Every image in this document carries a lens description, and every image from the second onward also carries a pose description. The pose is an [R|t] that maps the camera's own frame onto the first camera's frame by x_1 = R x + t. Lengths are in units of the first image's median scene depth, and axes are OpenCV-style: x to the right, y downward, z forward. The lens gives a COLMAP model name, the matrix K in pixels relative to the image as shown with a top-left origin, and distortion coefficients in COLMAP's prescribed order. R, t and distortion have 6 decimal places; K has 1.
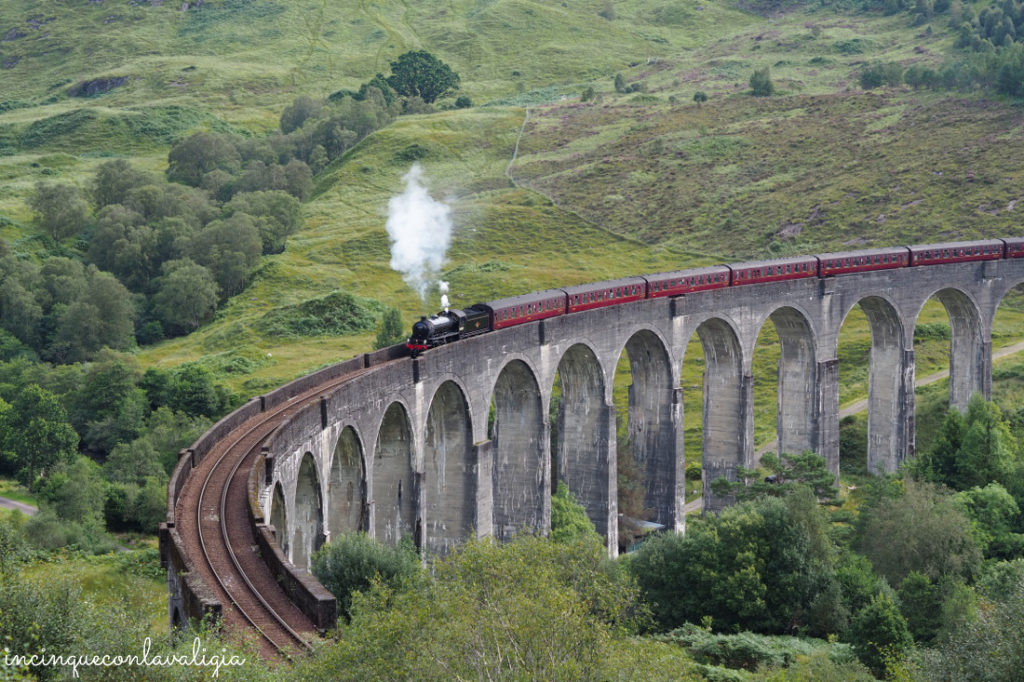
lens RADIAL K [[2632.2, 0, 509.4], [0, 2632.2, 331.2], [0, 0, 1]] dist [0.047653, 0.000000]
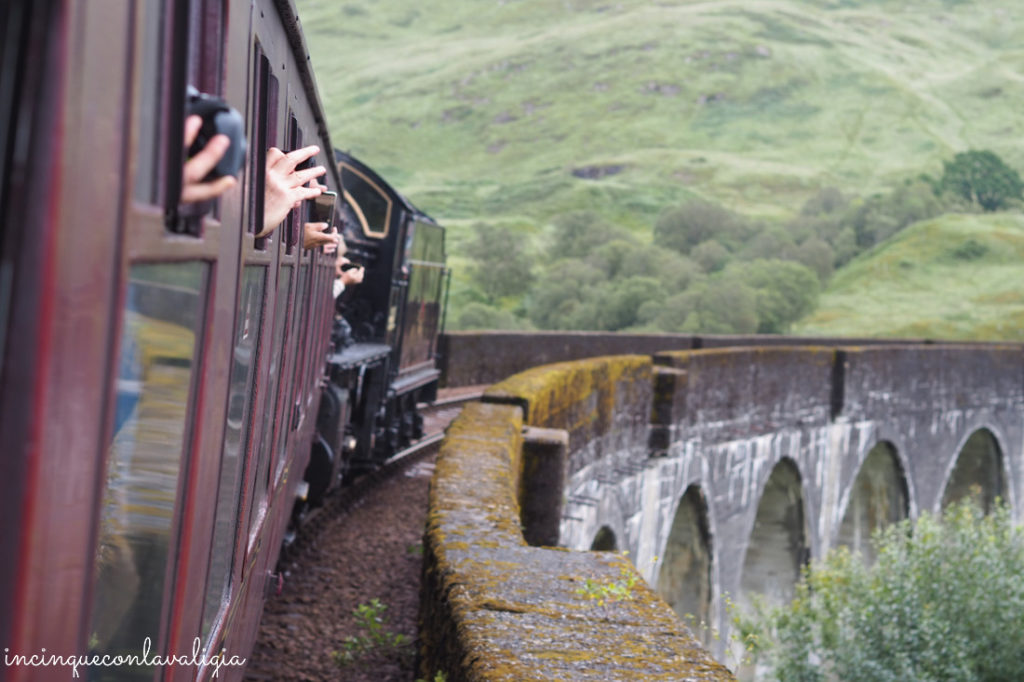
lens RADIAL K [[2632.2, 0, 510.9], [0, 2632.2, 339.8], [0, 0, 1]] dist [0.047653, 0.000000]
pose [[0.976283, 0.097998, -0.193051, -0.013567], [-0.112128, 0.991653, -0.063656, 0.018833], [0.185201, 0.083793, 0.979122, 0.192041]]
